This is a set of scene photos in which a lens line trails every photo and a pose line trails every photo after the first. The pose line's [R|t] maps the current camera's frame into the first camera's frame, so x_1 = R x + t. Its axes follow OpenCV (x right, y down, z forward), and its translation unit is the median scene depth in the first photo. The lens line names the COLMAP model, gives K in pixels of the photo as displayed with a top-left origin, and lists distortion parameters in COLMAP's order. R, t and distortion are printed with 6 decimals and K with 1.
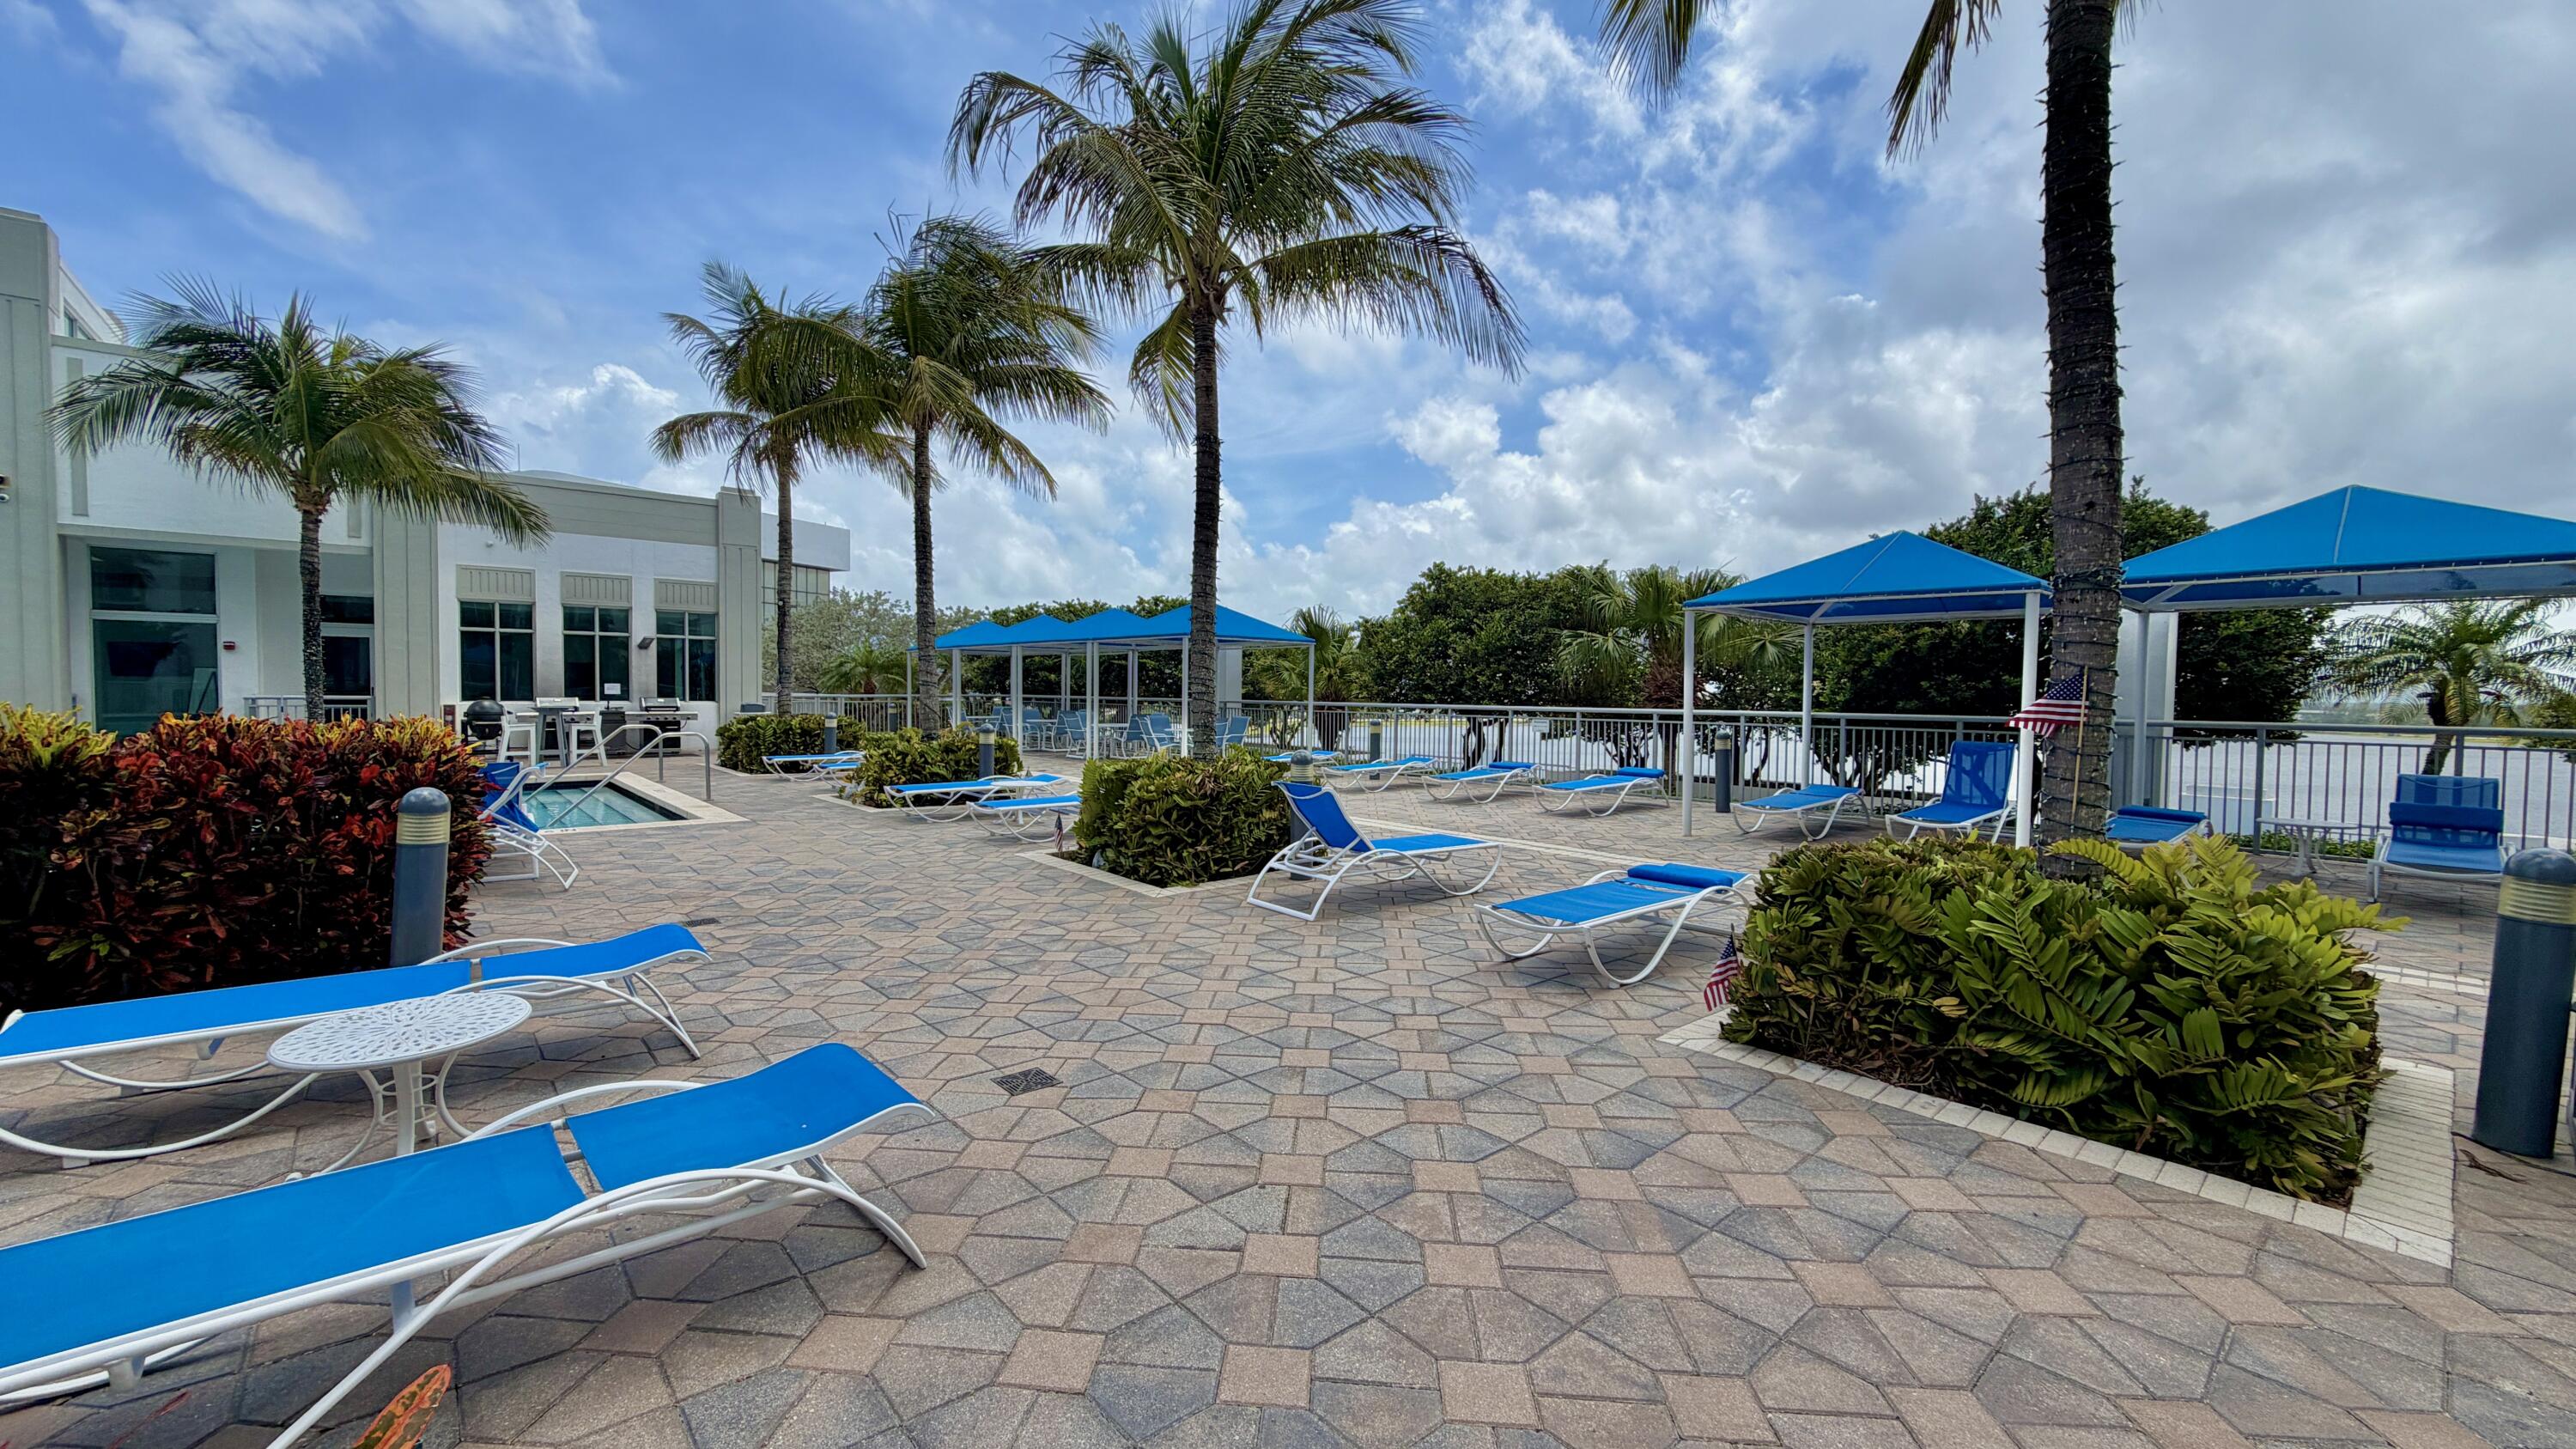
lens RADIAL K [[1020.6, 0, 1281.5], [0, 1020.6, 725.5], [0, 0, 1]] dist [0.000157, -0.000224]
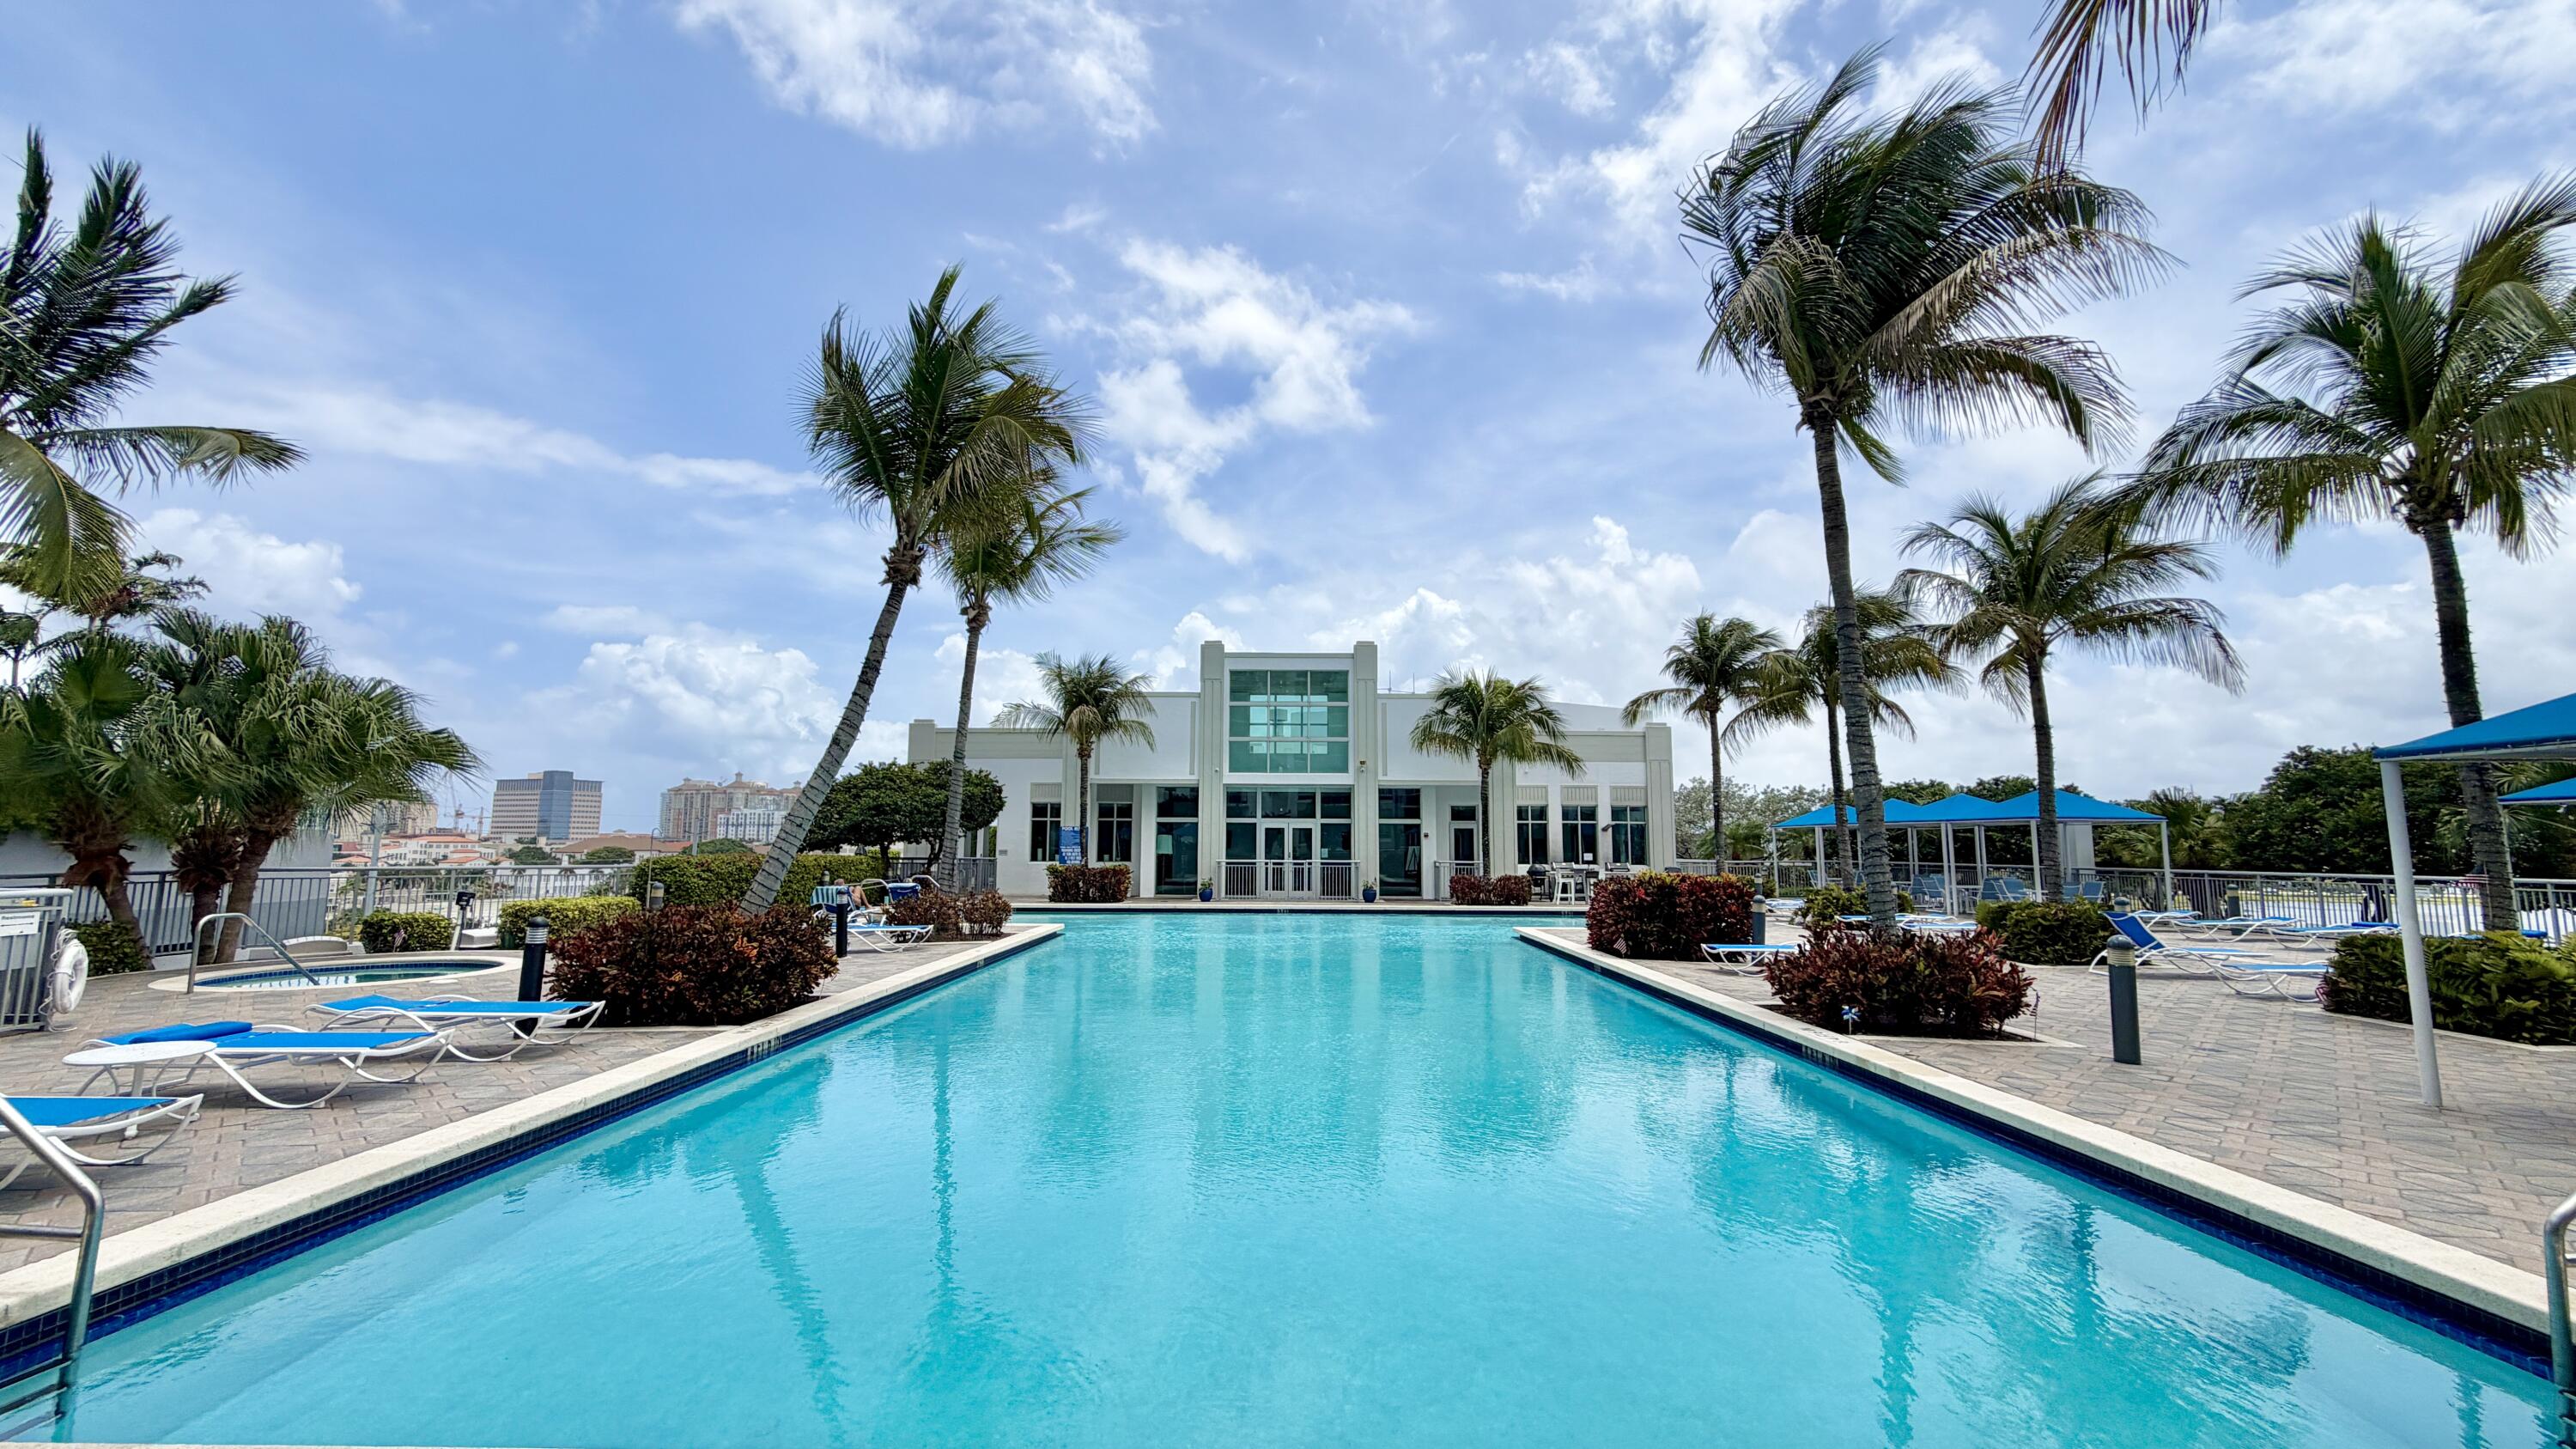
lens RADIAL K [[1020.6, 0, 1281.5], [0, 1020.6, 725.5], [0, 0, 1]] dist [0.000157, -0.000224]
pose [[0.751091, -0.082705, -0.654997, 0.043464], [-0.021068, 0.988614, -0.148989, 0.009018], [0.659862, 0.125704, 0.740797, -0.539323]]
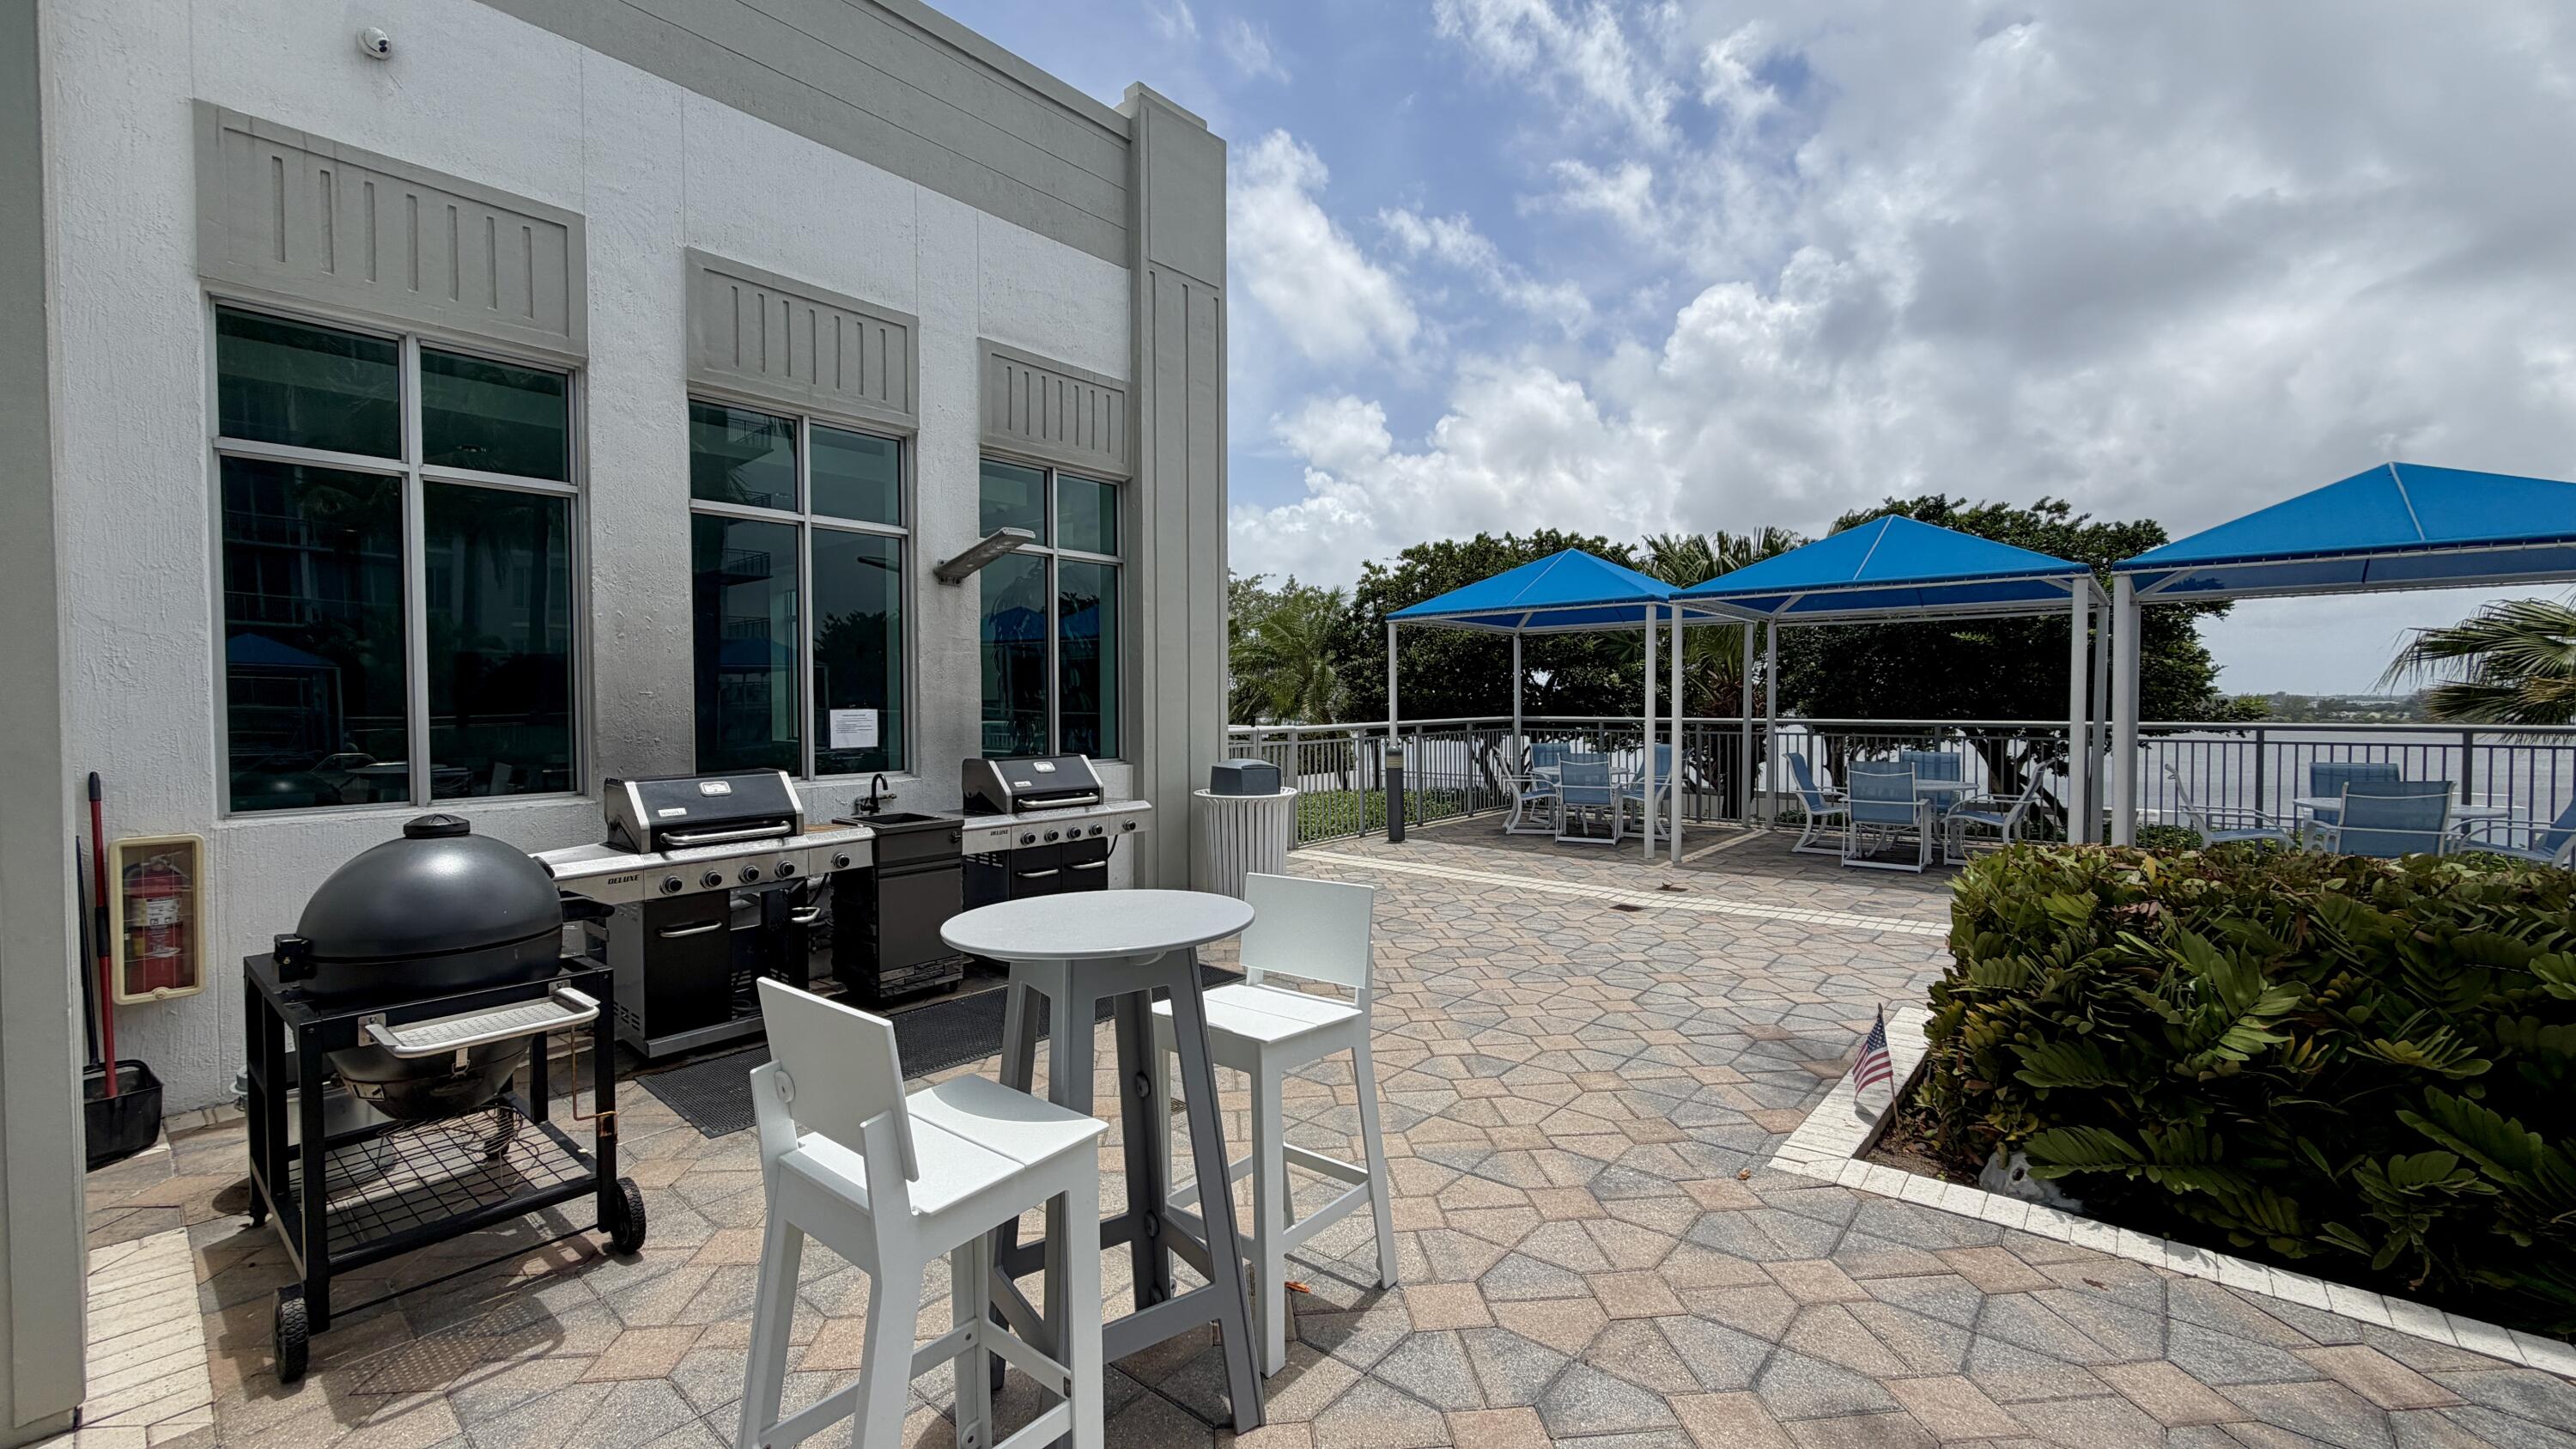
lens RADIAL K [[1042.2, 0, 1281.8], [0, 1042.2, 699.7], [0, 0, 1]] dist [-0.001815, -0.000163]
pose [[0.989549, -0.015488, 0.143364, -0.613755], [0.021358, 0.998992, -0.039491, -0.031744], [-0.142608, 0.042140, 0.988882, 0.753706]]
